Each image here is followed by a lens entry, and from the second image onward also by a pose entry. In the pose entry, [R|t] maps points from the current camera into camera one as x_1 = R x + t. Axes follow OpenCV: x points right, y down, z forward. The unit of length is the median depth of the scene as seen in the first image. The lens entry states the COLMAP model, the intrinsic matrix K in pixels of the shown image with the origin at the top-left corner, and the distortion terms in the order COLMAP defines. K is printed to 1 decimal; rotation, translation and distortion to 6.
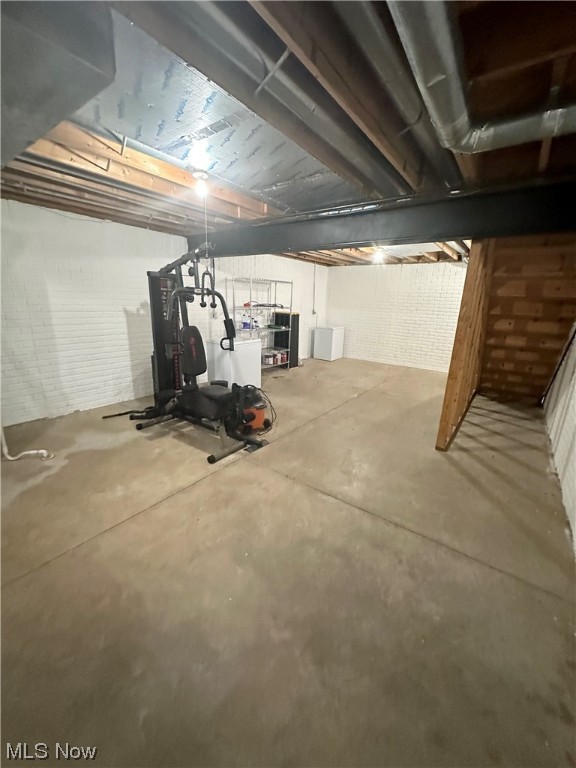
lens RADIAL K [[304.9, 0, 288.4], [0, 304.9, 383.1], [0, 0, 1]] dist [-0.004143, -0.000413]
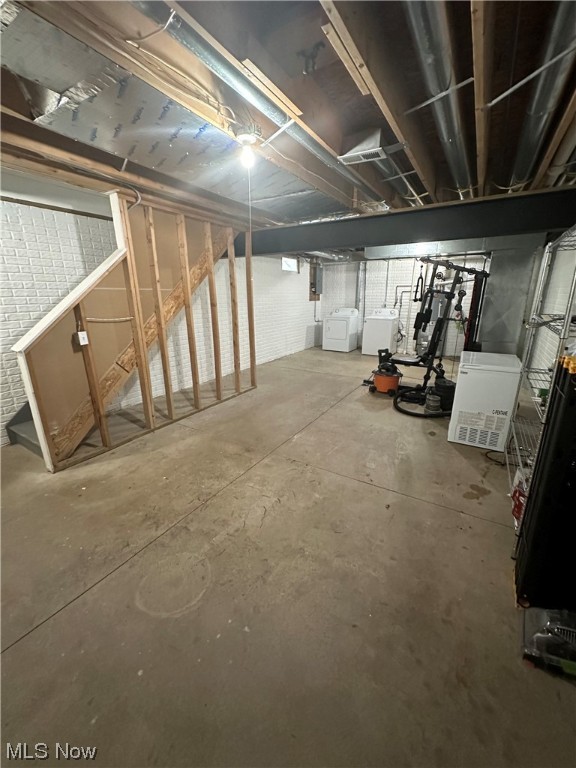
lens RADIAL K [[304.9, 0, 288.4], [0, 304.9, 383.1], [0, 0, 1]] dist [-0.004143, -0.000413]
pose [[-0.996299, -0.004715, -0.085831, 0.373518], [-0.048360, 0.856238, 0.514314, -0.507403], [0.071067, 0.516561, -0.853296, 1.911409]]
